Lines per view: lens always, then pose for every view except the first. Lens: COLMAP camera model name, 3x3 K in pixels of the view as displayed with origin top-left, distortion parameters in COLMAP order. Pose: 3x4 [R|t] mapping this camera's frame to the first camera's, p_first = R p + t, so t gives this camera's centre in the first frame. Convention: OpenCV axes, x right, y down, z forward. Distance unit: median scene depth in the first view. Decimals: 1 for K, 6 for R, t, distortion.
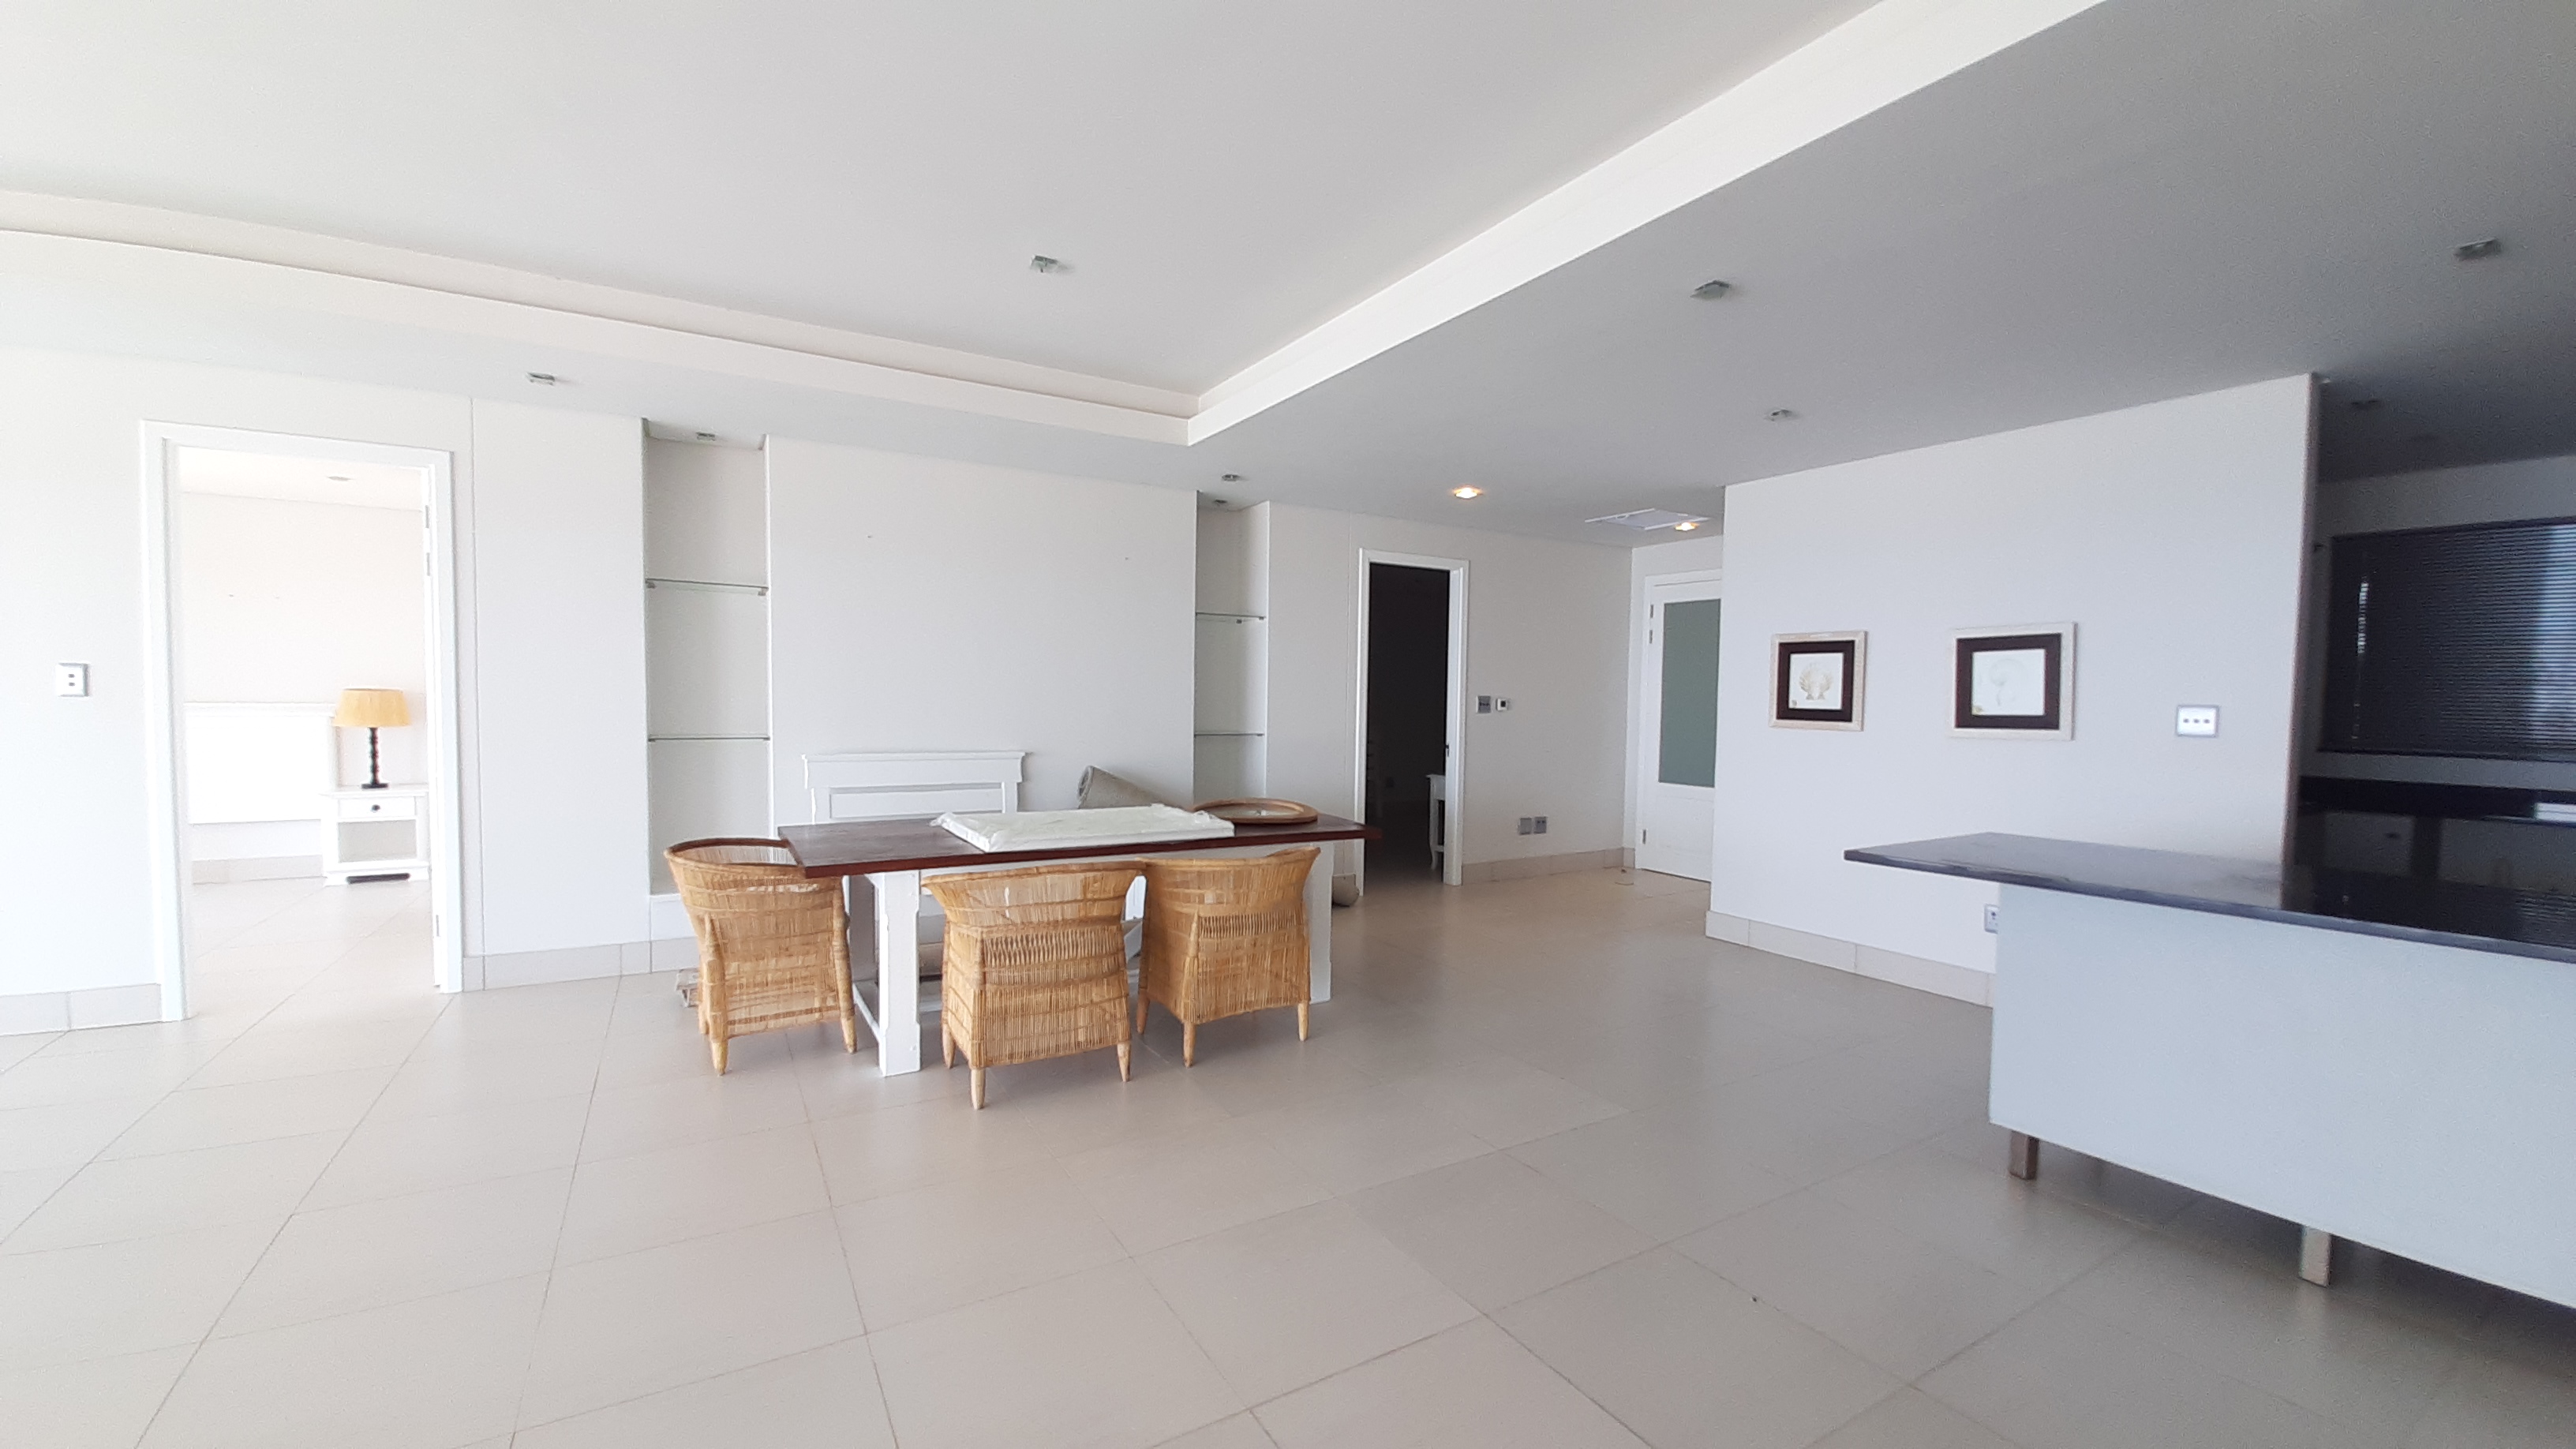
lens RADIAL K [[1017.0, 0, 1271.2], [0, 1017.0, 740.2], [0, 0, 1]] dist [0.001052, -0.000947]
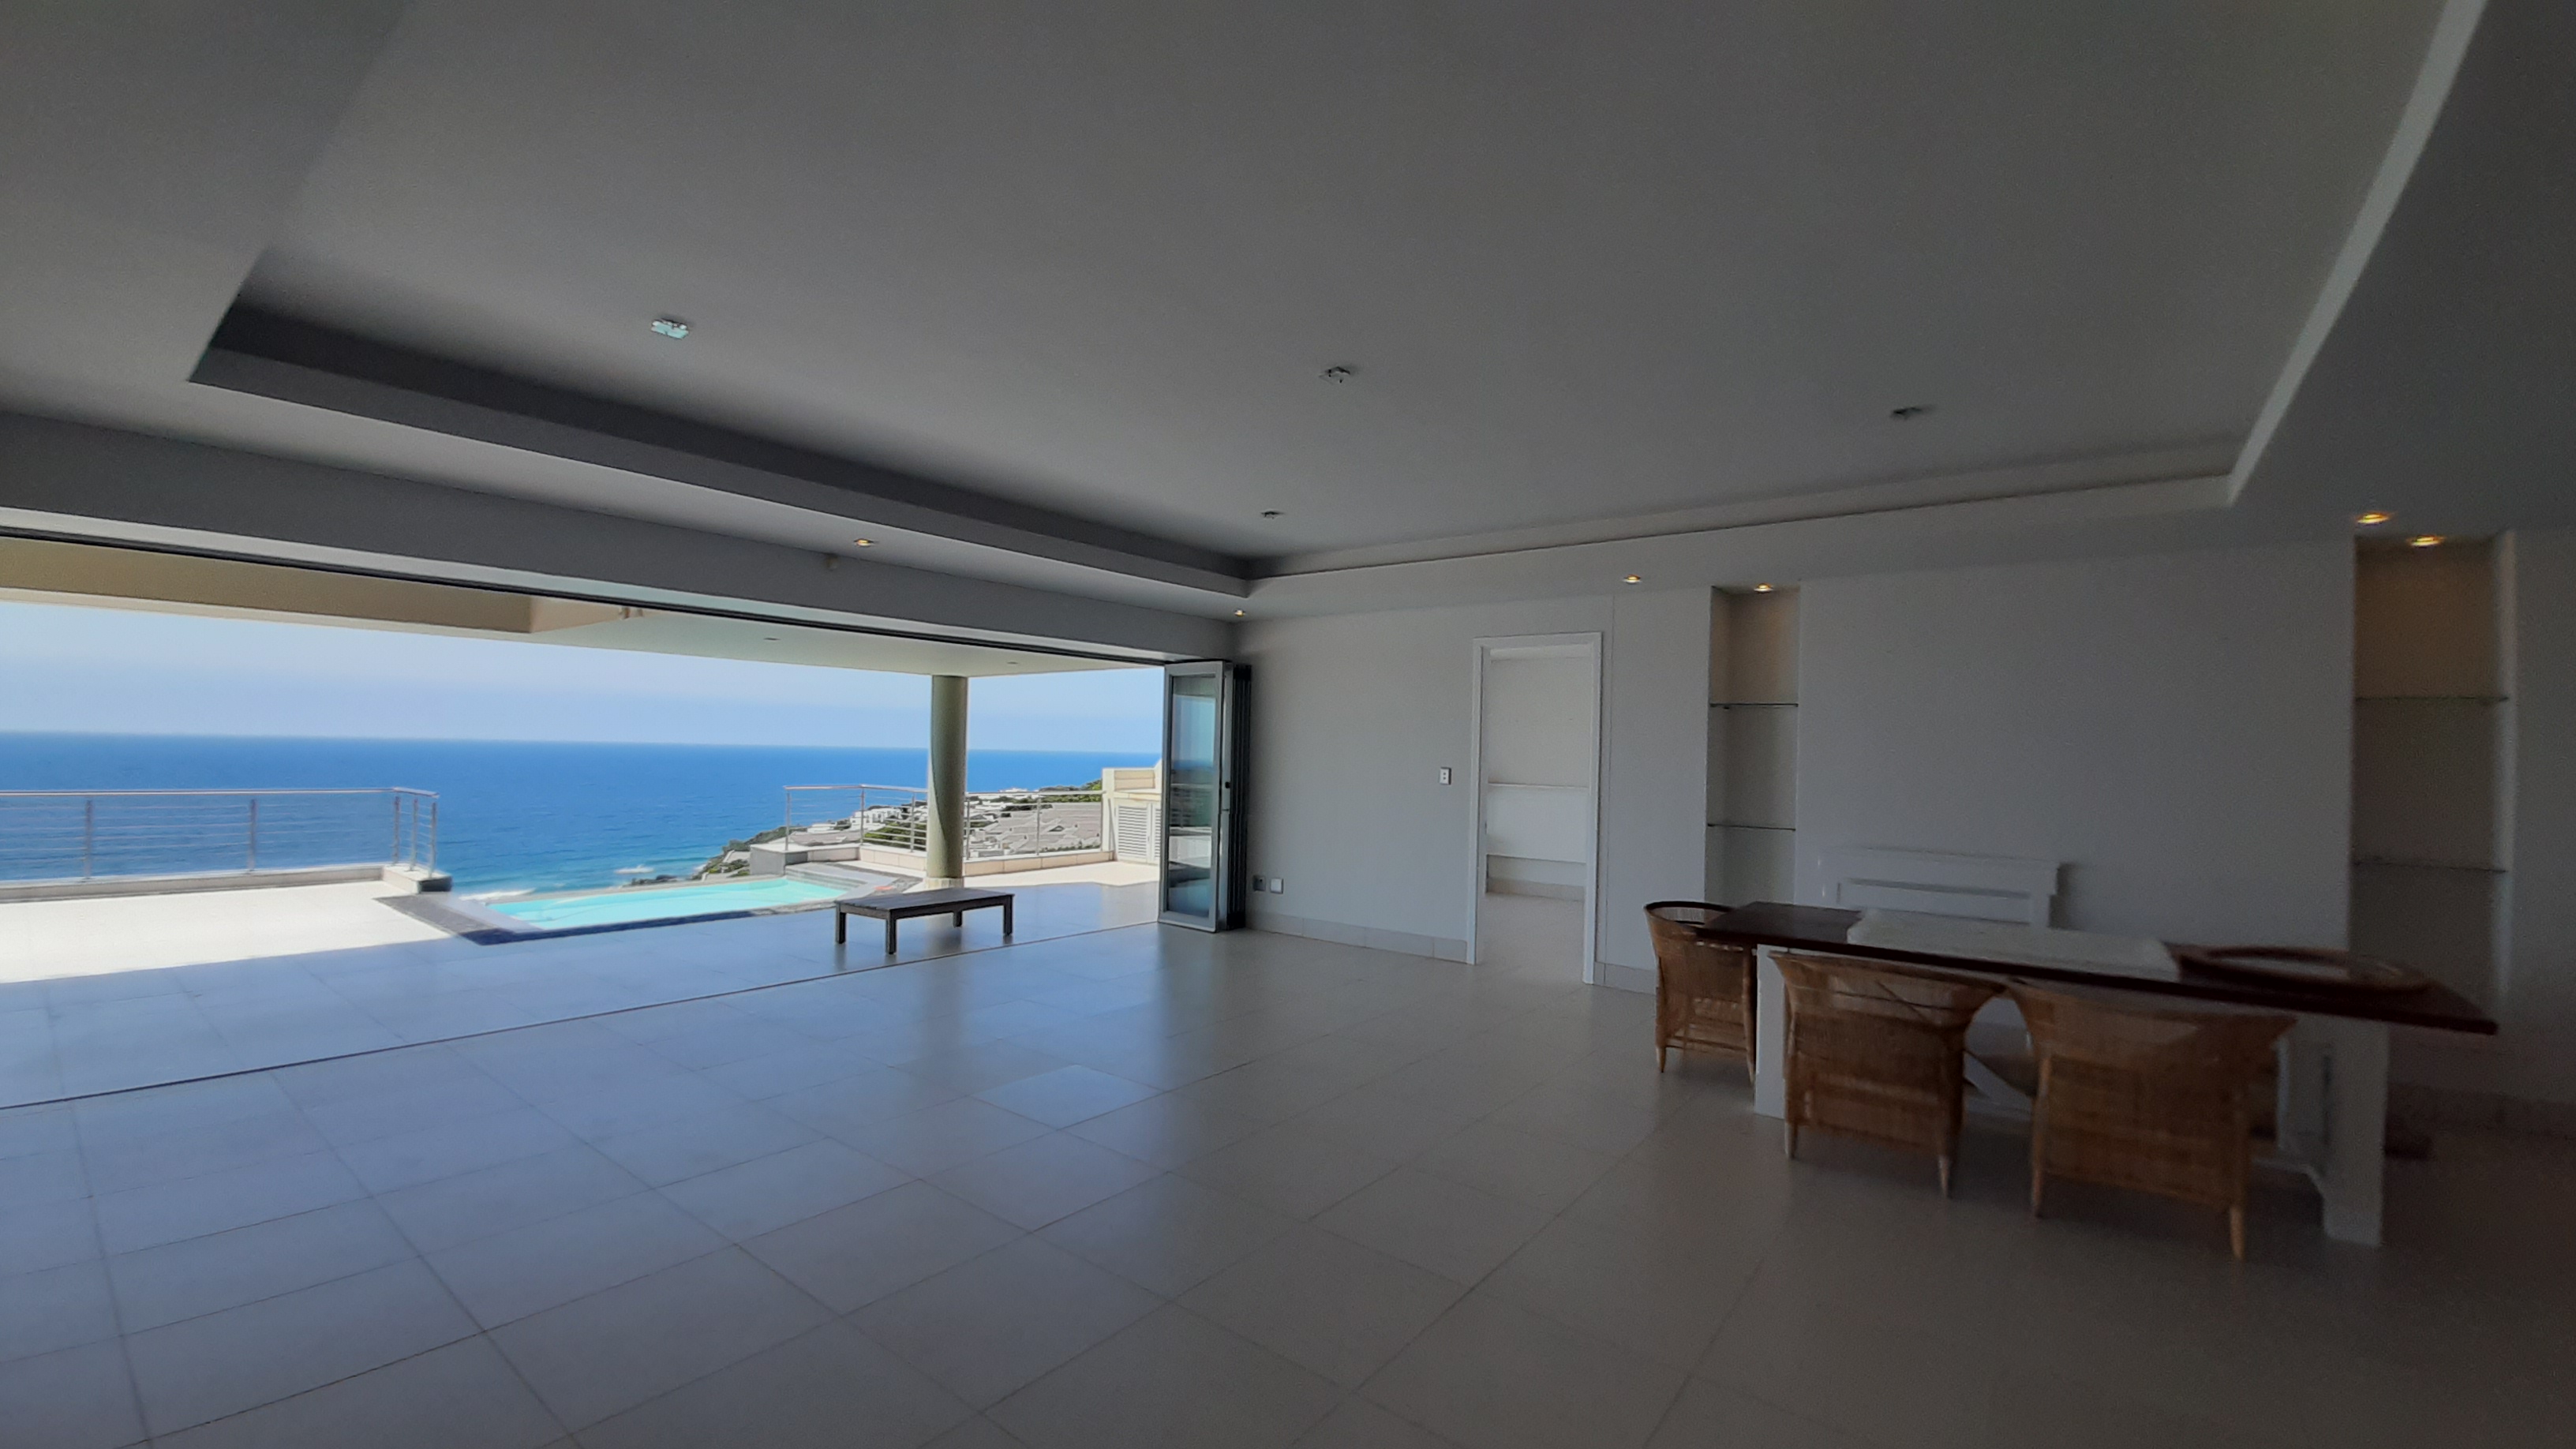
lens RADIAL K [[1017.0, 0, 1308.9], [0, 1017.0, 718.6], [0, 0, 1]] dist [0.001052, -0.000947]
pose [[0.382665, -0.035705, -0.923197, 0.415756], [-0.060243, 0.996162, -0.063497, -0.022572], [0.921921, 0.079914, 0.379045, 0.009808]]
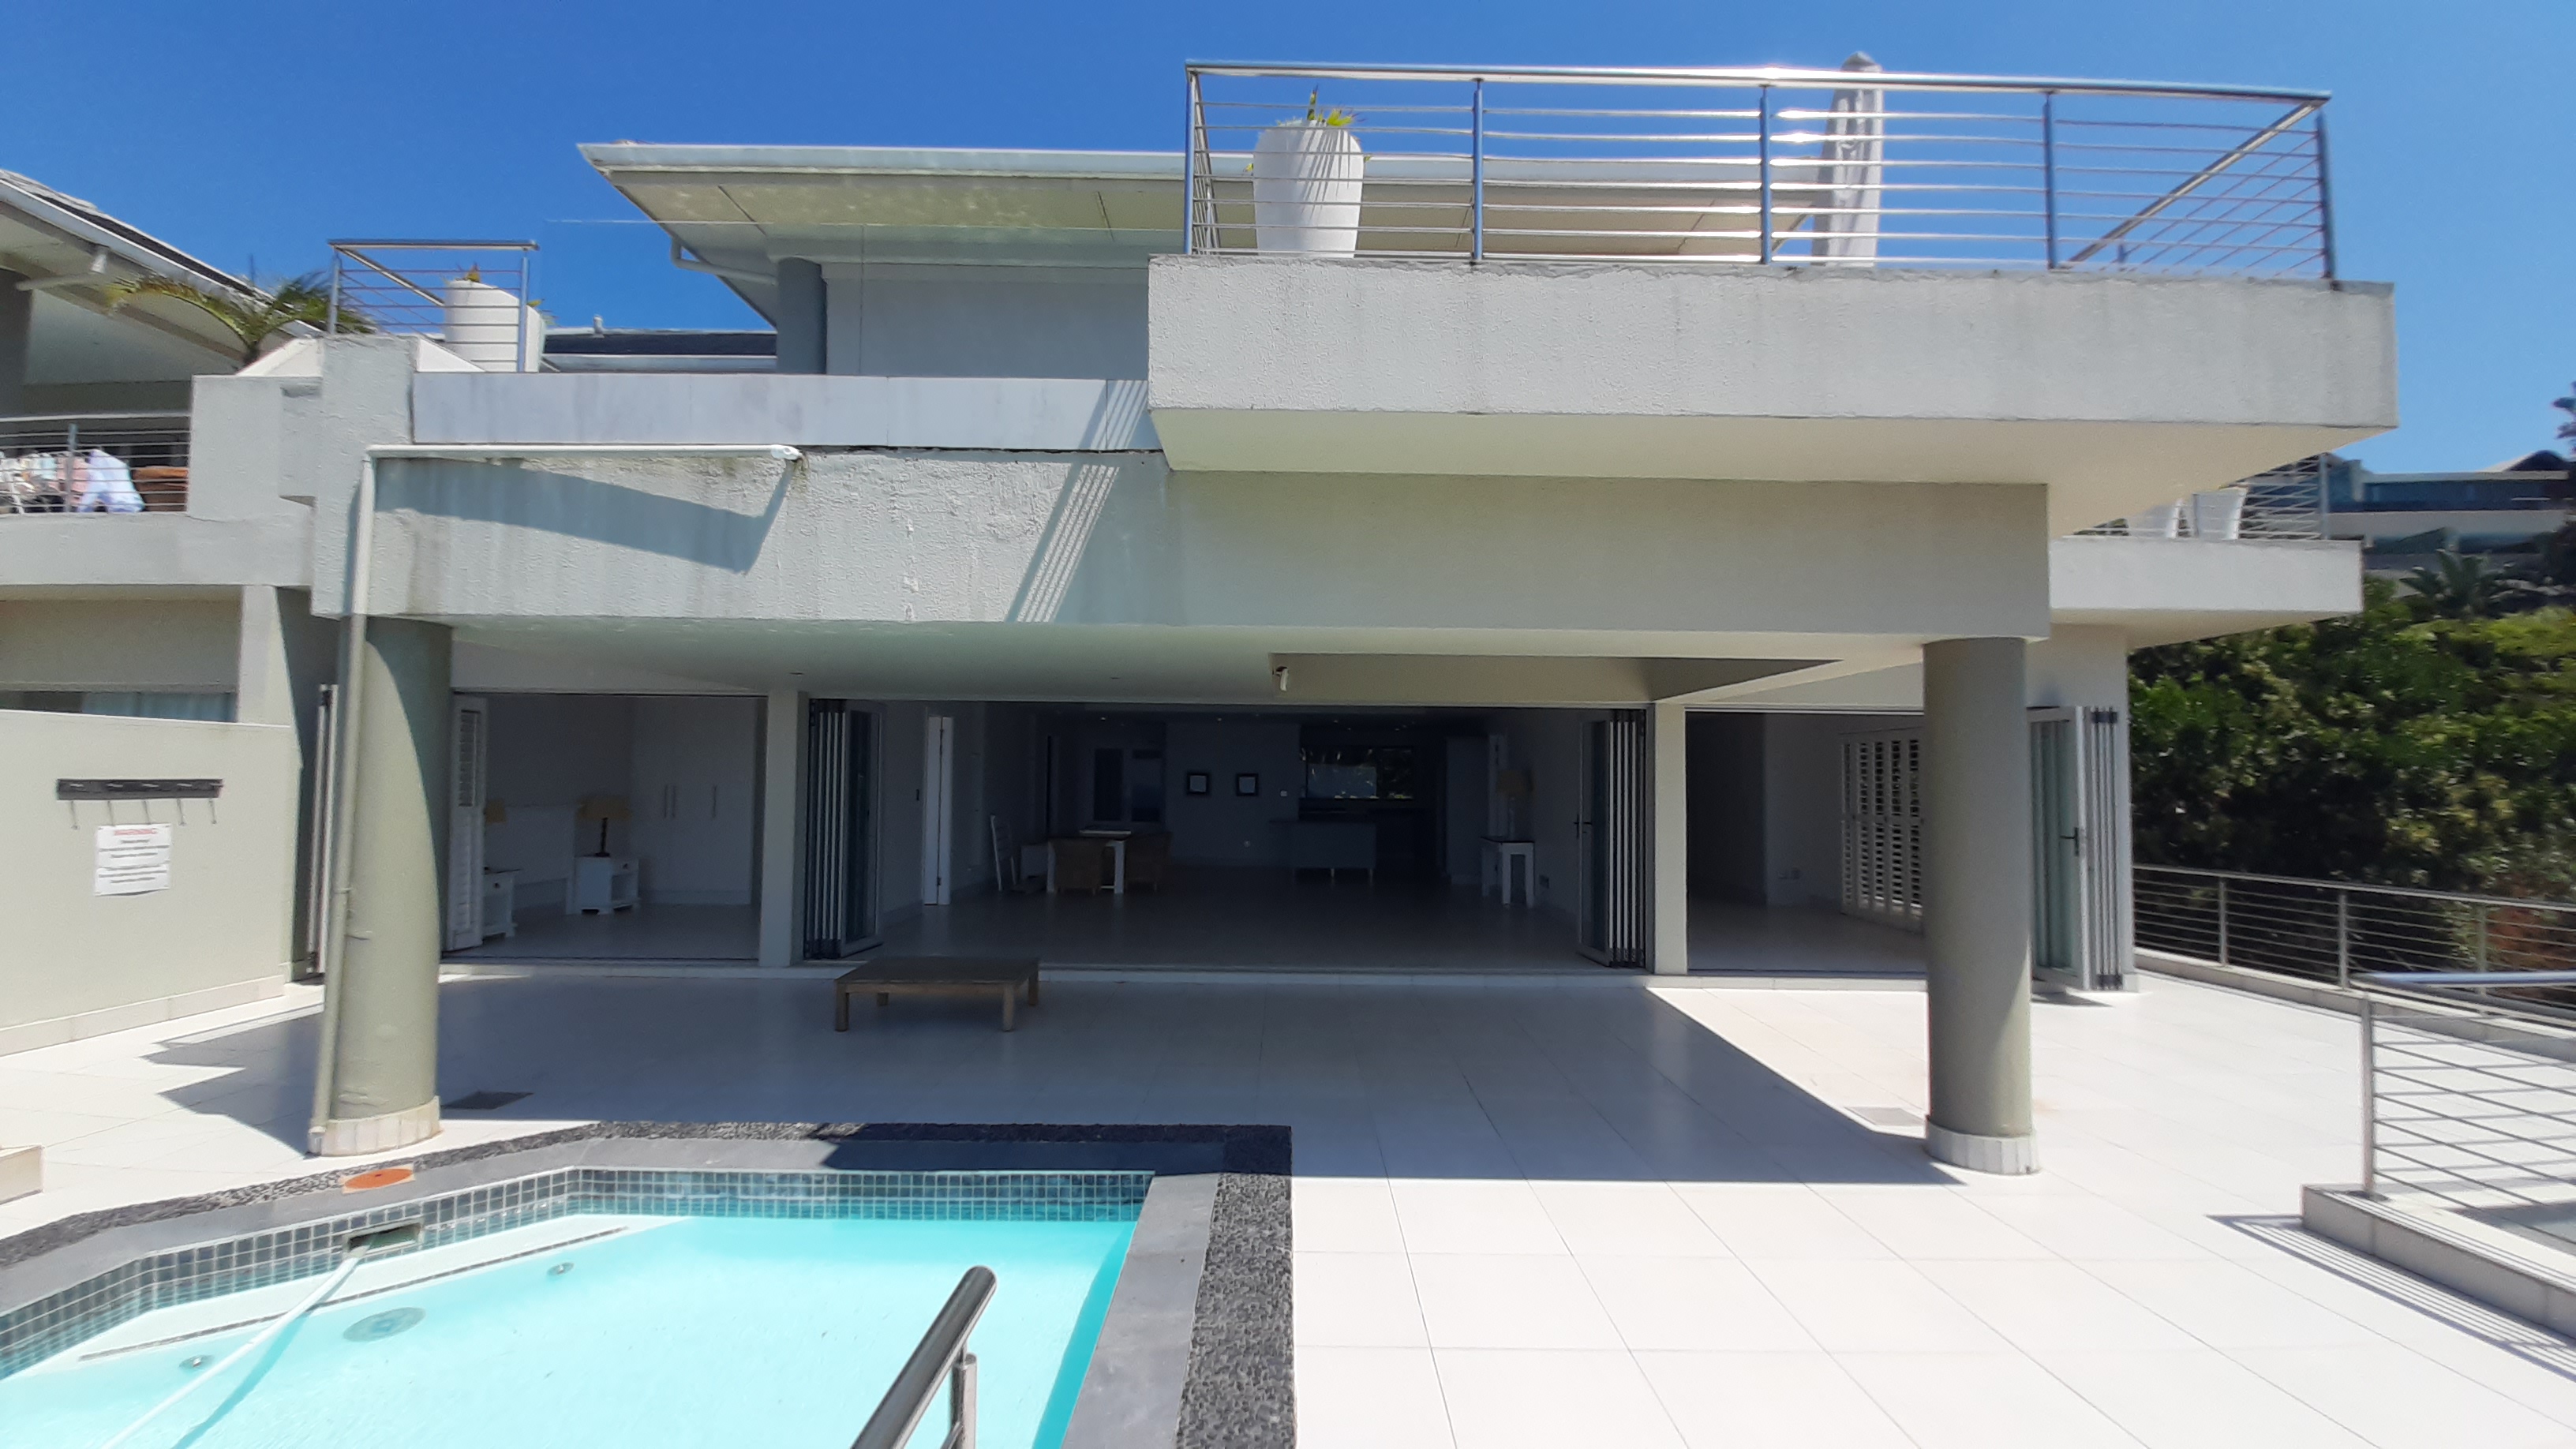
lens RADIAL K [[1017.0, 0, 1297.4], [0, 1017.0, 732.8], [0, 0, 1]] dist [0.001052, -0.000947]
pose [[0.490132, 0.031783, 0.871068, -2.417661], [0.037807, 0.997619, -0.057674, -0.018752], [-0.870828, 0.061201, 0.487764, -1.038130]]
